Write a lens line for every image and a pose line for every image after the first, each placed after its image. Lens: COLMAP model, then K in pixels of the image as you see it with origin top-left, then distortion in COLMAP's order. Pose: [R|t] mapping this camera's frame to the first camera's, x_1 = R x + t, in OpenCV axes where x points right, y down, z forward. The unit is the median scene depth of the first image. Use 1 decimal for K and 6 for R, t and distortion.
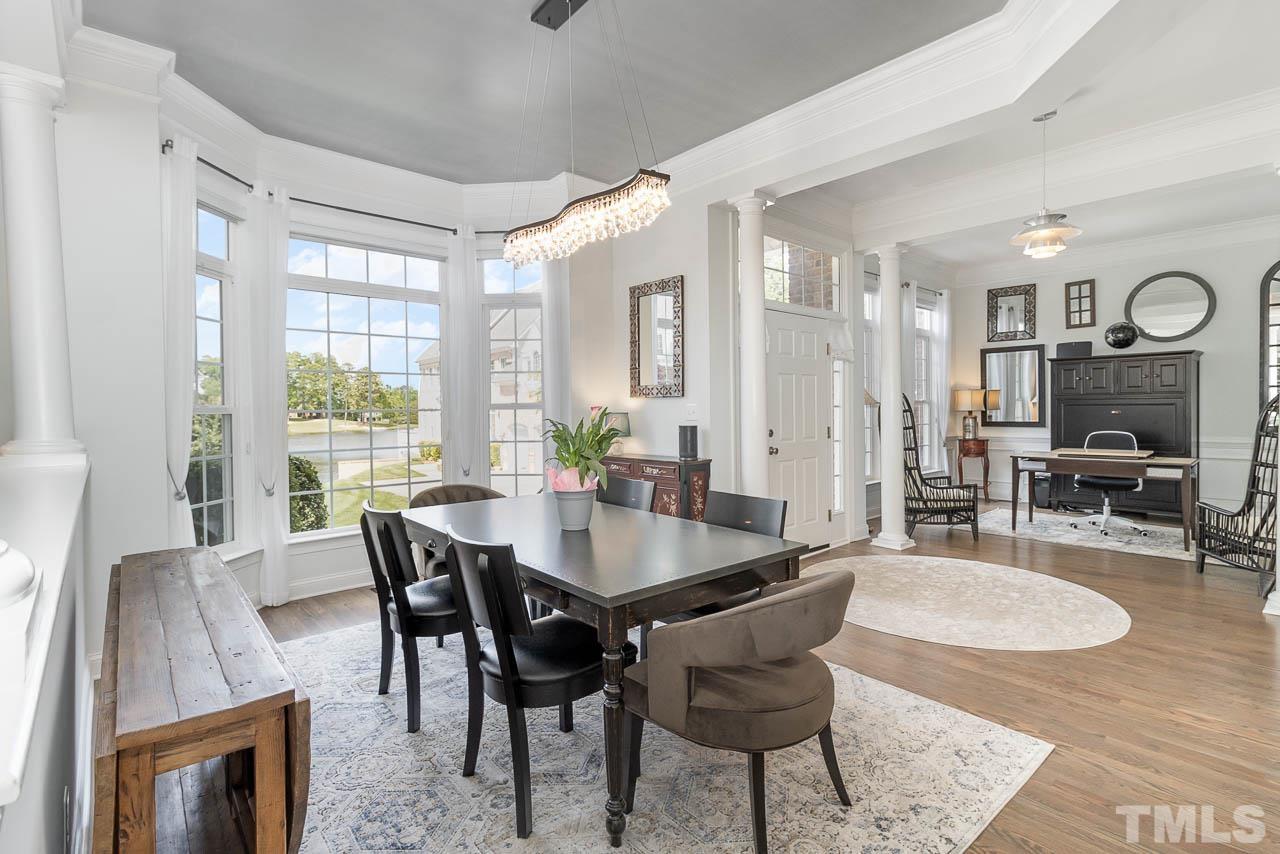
lens RADIAL K [[607.2, 0, 641.4], [0, 607.2, 418.2], [0, 0, 1]] dist [-0.003491, 0.003023]
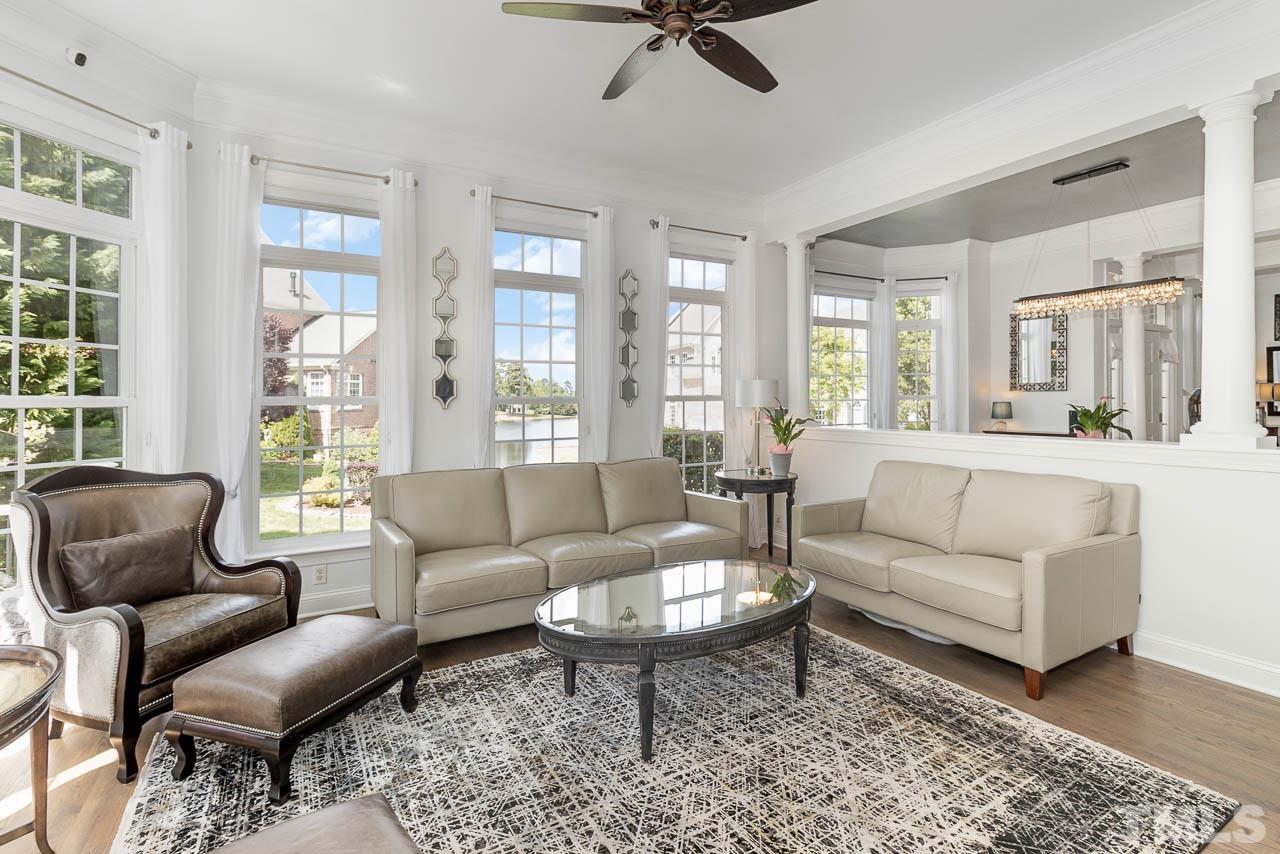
lens RADIAL K [[607.2, 0, 640.6], [0, 607.2, 403.1], [0, 0, 1]] dist [-0.003491, 0.003023]
pose [[0.978234, 0.003586, -0.207475, -0.392597], [-0.005890, 0.999928, -0.010492, 0.009740], [0.207422, 0.011486, 0.978184, -0.394378]]
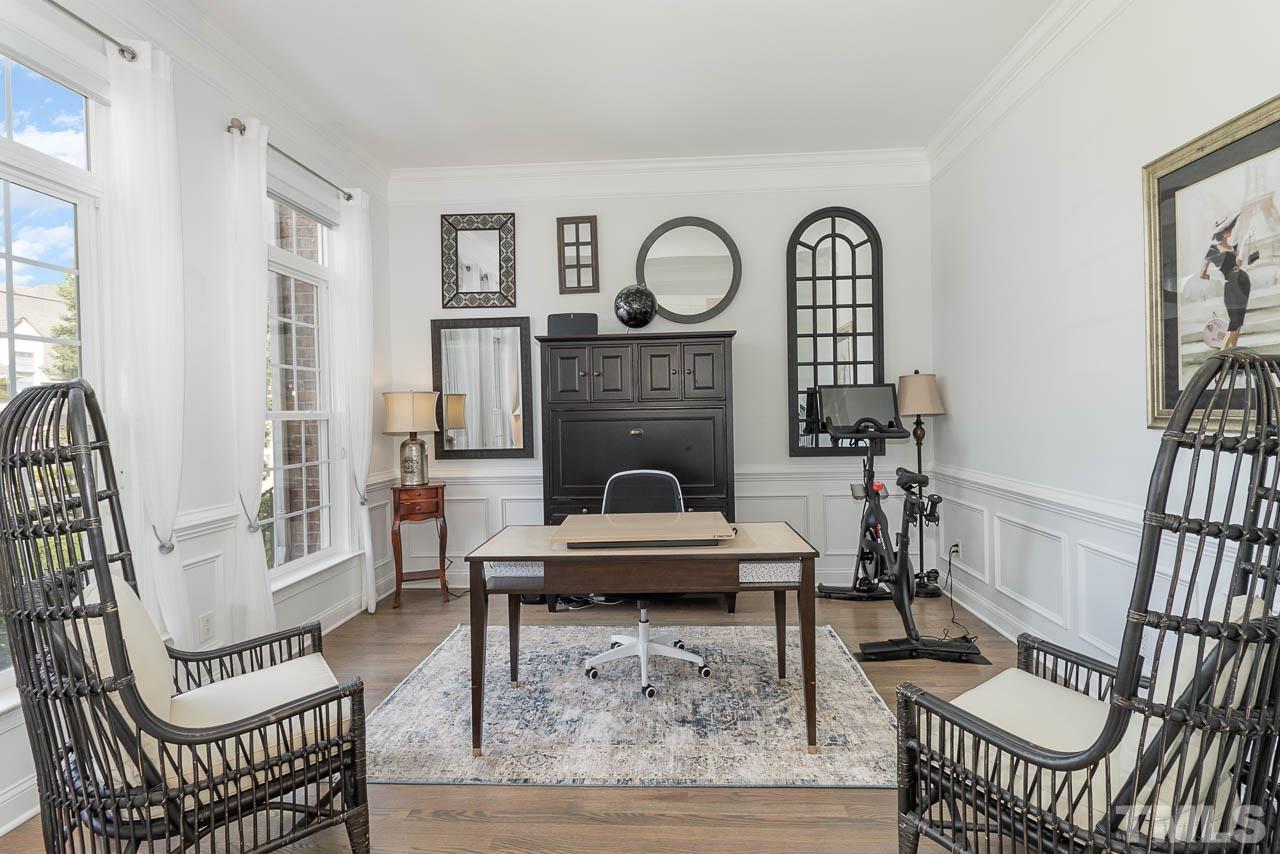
lens RADIAL K [[607.2, 0, 650.8], [0, 607.2, 415.8], [0, 0, 1]] dist [-0.003491, 0.003023]
pose [[0.702837, -0.009827, 0.711283, 0.341392], [0.022375, 0.999715, -0.008298, -0.019114], [-0.710998, 0.021747, 0.702857, 0.526141]]
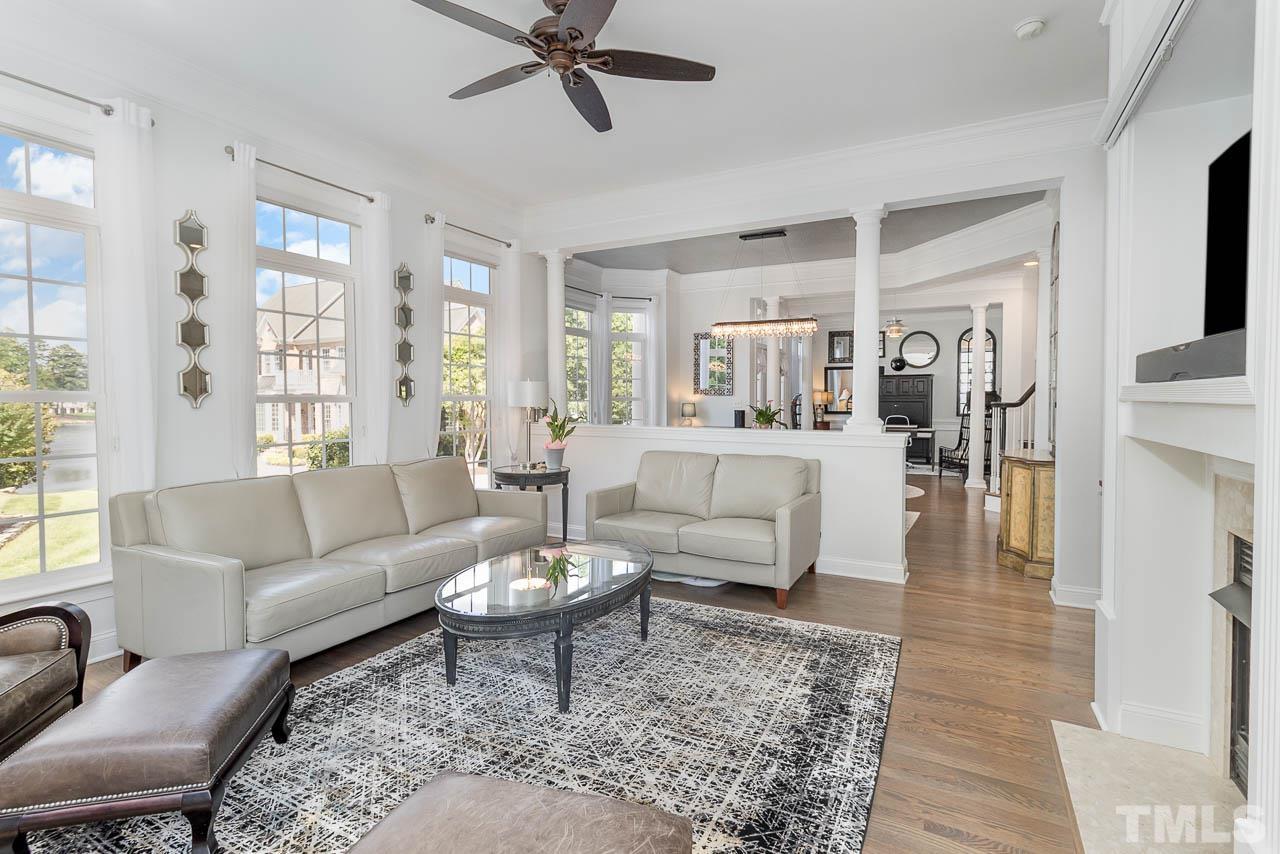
lens RADIAL K [[607.2, 0, 644.9], [0, 607.2, 419.9], [0, 0, 1]] dist [-0.003491, 0.003023]
pose [[0.938924, -0.000328, 0.344125, -0.529565], [-0.004280, 0.999911, 0.012632, 0.012369], [-0.344099, -0.013333, 0.938839, -0.437076]]
